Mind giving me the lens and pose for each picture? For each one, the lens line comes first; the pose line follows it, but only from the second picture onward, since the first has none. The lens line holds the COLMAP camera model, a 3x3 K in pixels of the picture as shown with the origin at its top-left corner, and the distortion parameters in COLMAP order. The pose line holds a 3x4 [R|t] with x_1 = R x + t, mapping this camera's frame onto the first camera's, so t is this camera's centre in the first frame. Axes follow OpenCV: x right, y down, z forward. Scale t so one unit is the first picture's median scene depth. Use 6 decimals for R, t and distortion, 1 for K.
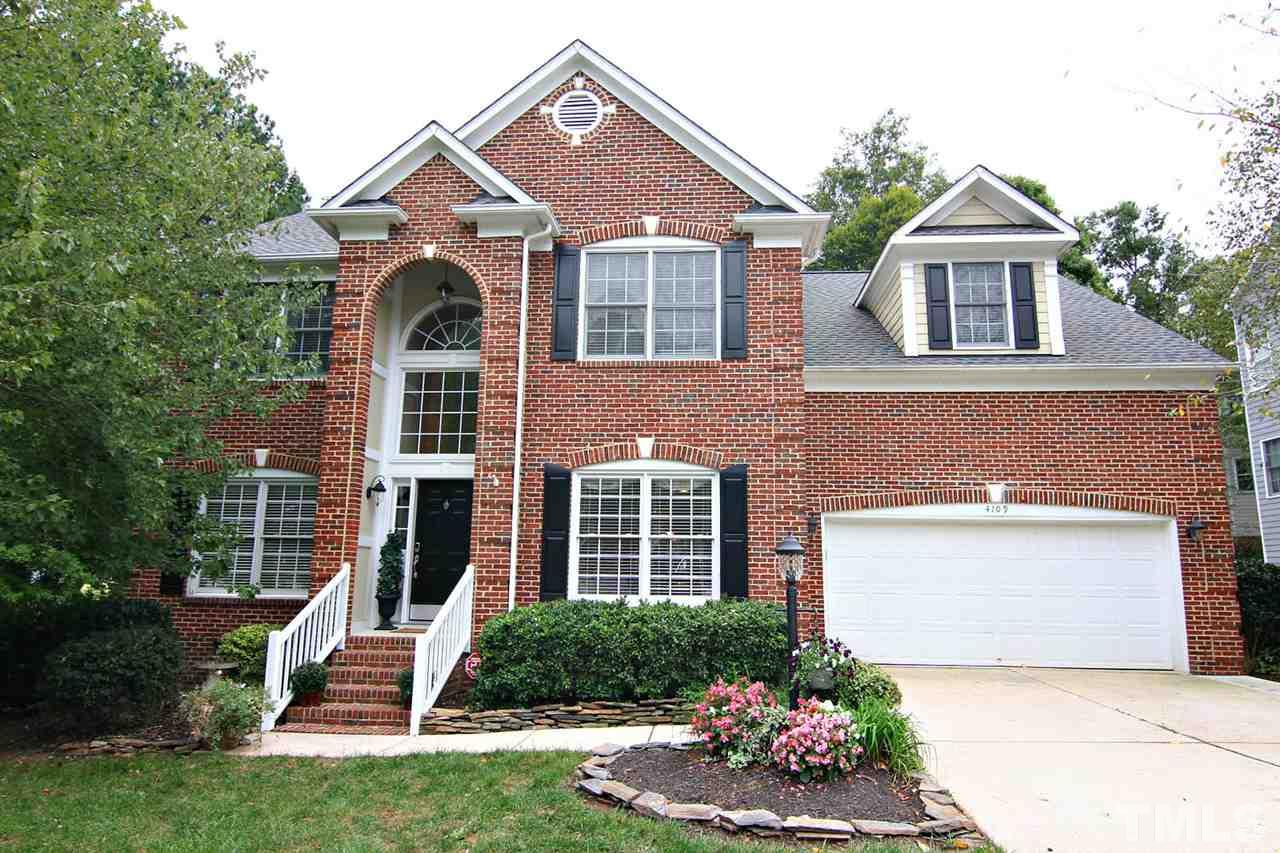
lens RADIAL K [[762.1, 0, 642.0], [0, 762.1, 440.7], [0, 0, 1]] dist [-0.006226, -0.003418]
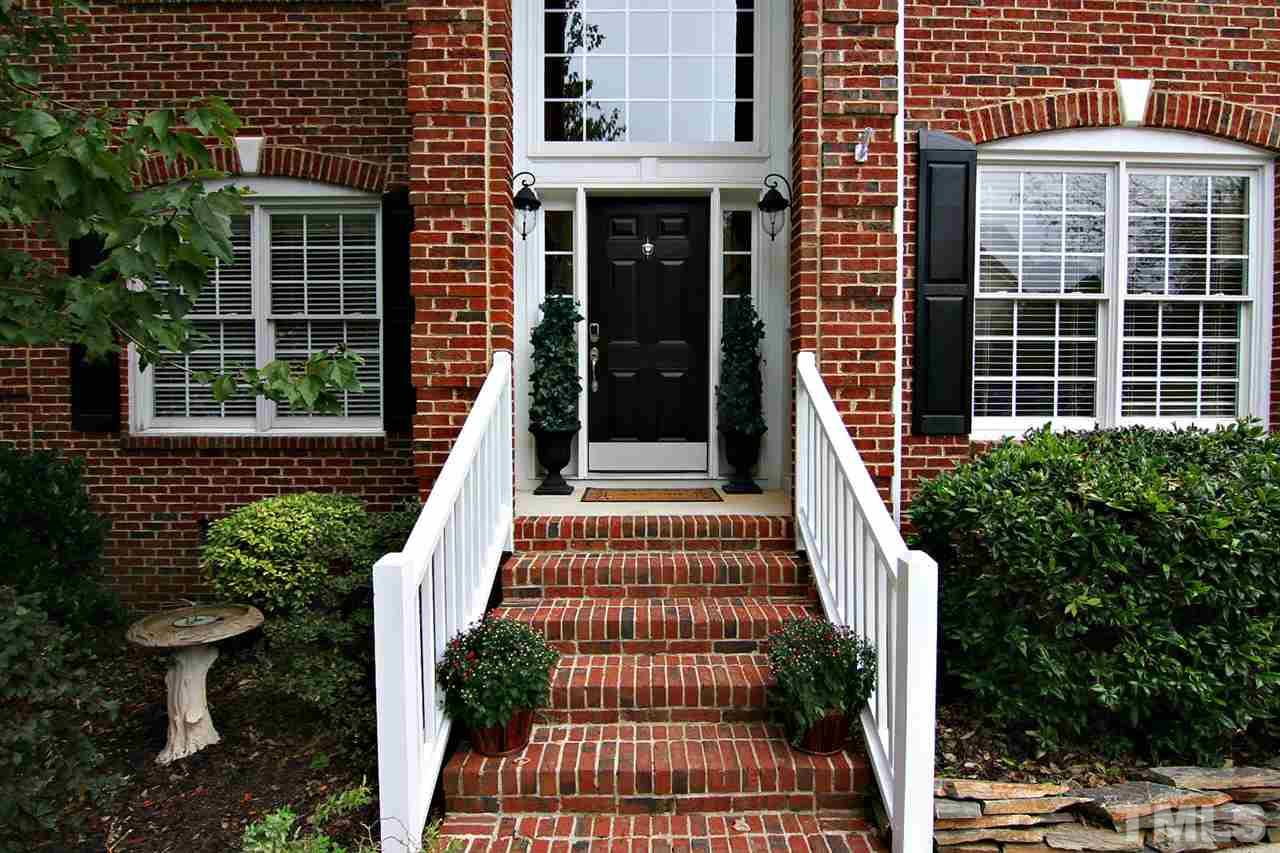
lens RADIAL K [[650.1, 0, 646.7], [0, 650.1, 435.1], [0, 0, 1]] dist [-0.003481, -0.012430]
pose [[0.996007, -0.016650, 0.087712, -0.317414], [-0.002623, 0.976574, 0.215166, 0.120236], [-0.089239, -0.214537, 0.972631, 0.594842]]
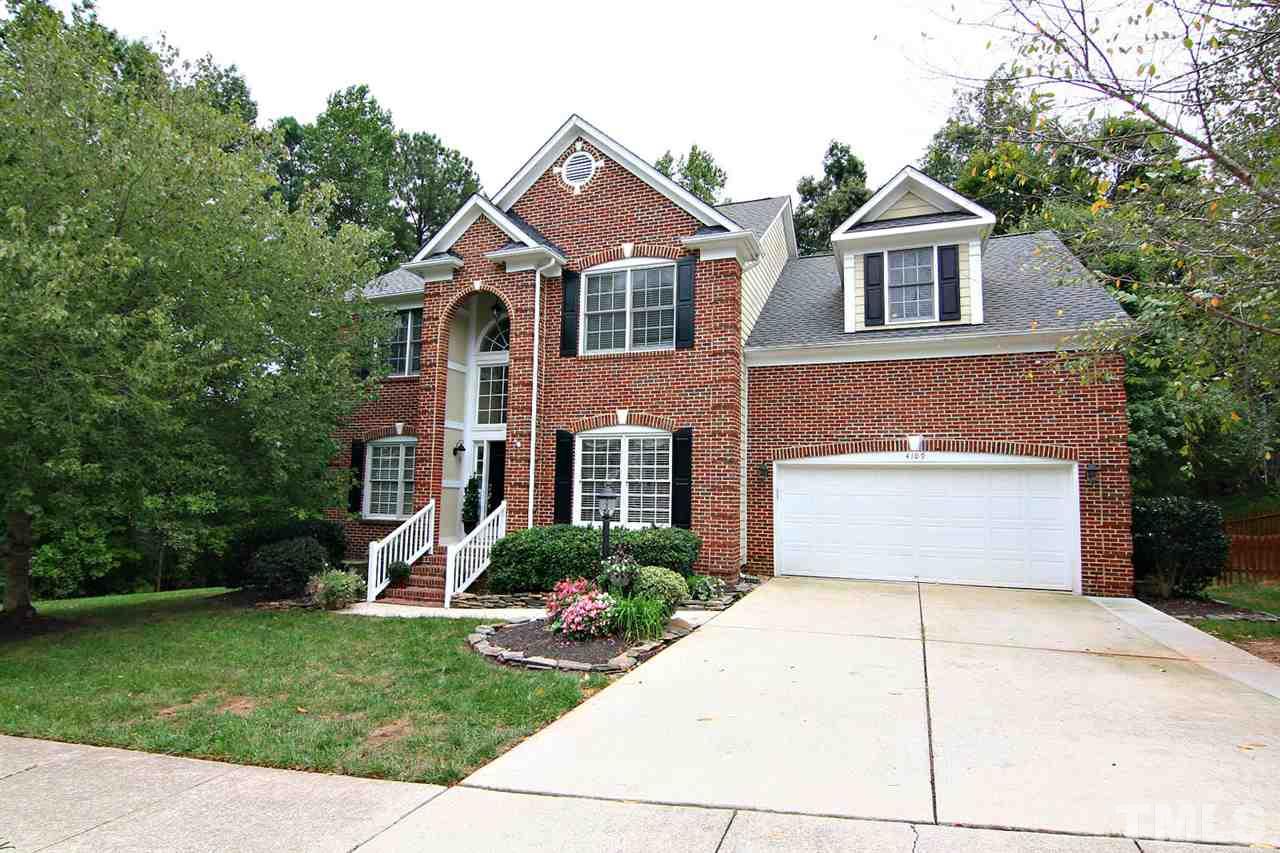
lens RADIAL K [[650.1, 0, 646.7], [0, 650.1, 435.1], [0, 0, 1]] dist [-0.003481, -0.012430]
pose [[0.962567, -0.022805, -0.270084, 0.357480], [0.043277, 0.996601, 0.070089, -0.037793], [0.267568, -0.079154, 0.960282, -0.122081]]
